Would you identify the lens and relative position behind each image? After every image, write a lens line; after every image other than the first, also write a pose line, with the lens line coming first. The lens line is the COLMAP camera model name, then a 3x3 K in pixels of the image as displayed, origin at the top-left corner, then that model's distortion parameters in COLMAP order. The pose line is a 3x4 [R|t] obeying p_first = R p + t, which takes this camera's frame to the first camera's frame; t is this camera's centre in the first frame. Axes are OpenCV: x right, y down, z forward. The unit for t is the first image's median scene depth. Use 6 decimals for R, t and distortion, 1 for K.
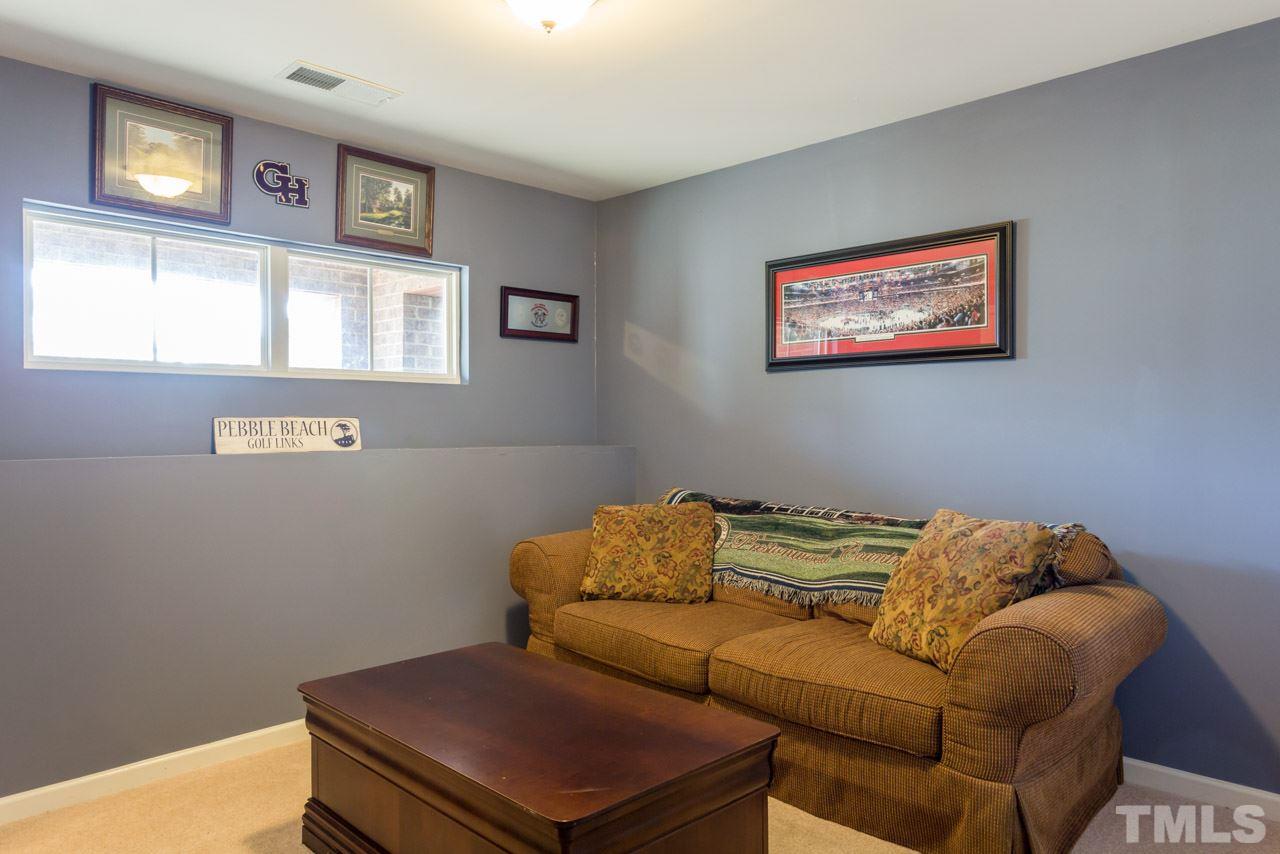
lens RADIAL K [[862.5, 0, 646.6], [0, 862.5, 423.9], [0, 0, 1]] dist [0.005768, 0.005973]
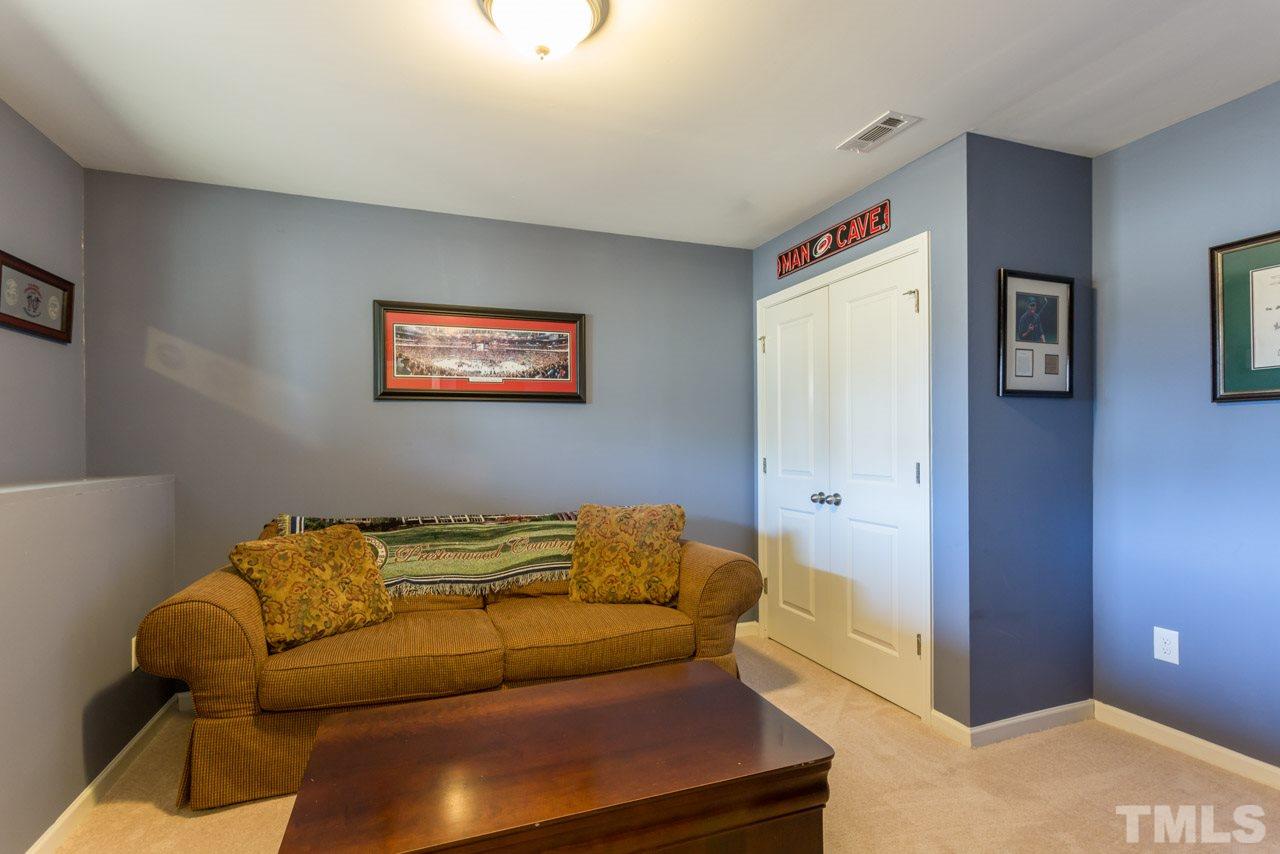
lens RADIAL K [[620.1, 0, 626.7], [0, 620.1, 444.3], [0, 0, 1]] dist [0.003321, 0.002921]
pose [[0.418746, -0.002631, 0.908099, -0.501209], [0.009544, 0.999953, -0.001504, 0.000310], [-0.908053, 0.009297, 0.418752, 0.425150]]
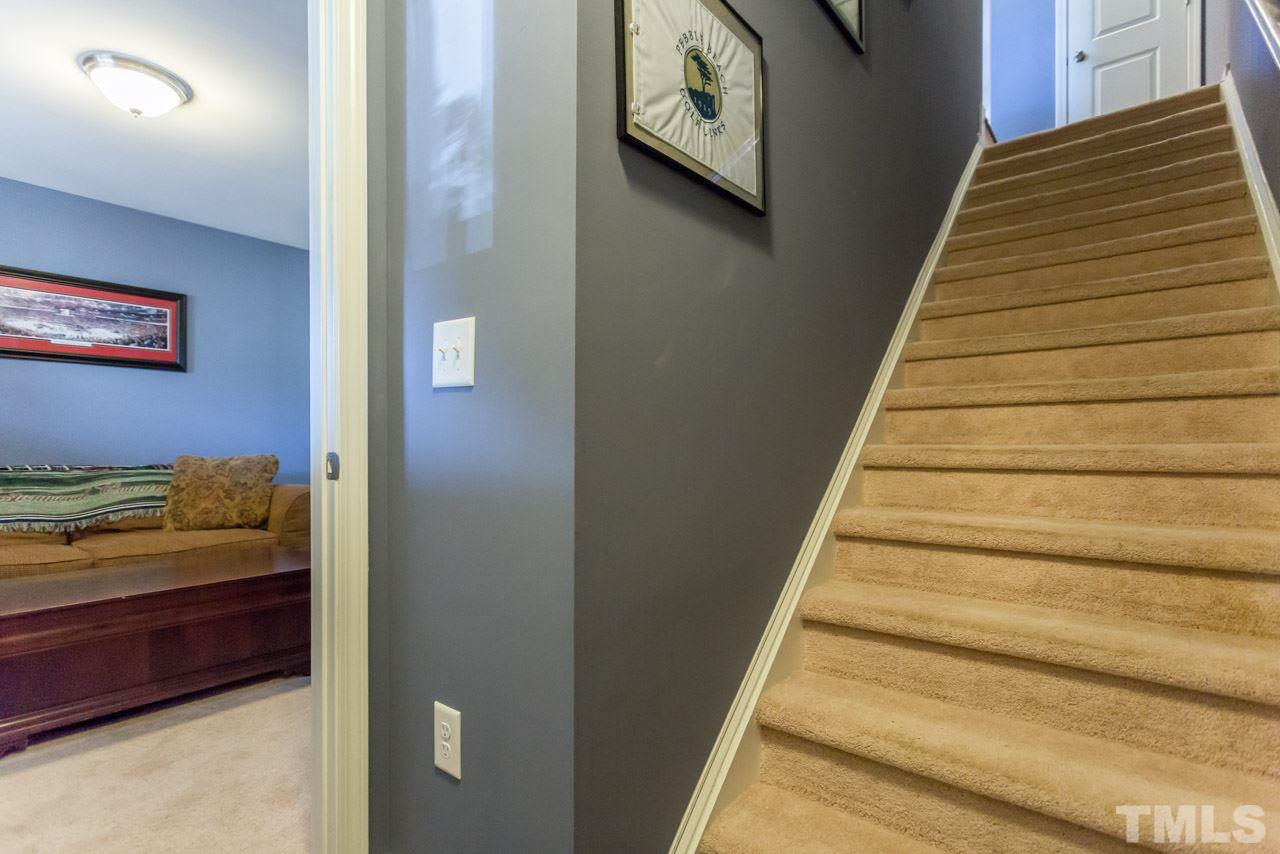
lens RADIAL K [[620.1, 0, 631.7], [0, 620.1, 440.2], [0, 0, 1]] dist [0.003321, 0.002921]
pose [[-0.097202, 0.011104, 0.995203, -0.846637], [0.005947, 0.999926, -0.010576, 0.075621], [-0.995247, 0.004890, -0.097261, 0.193656]]
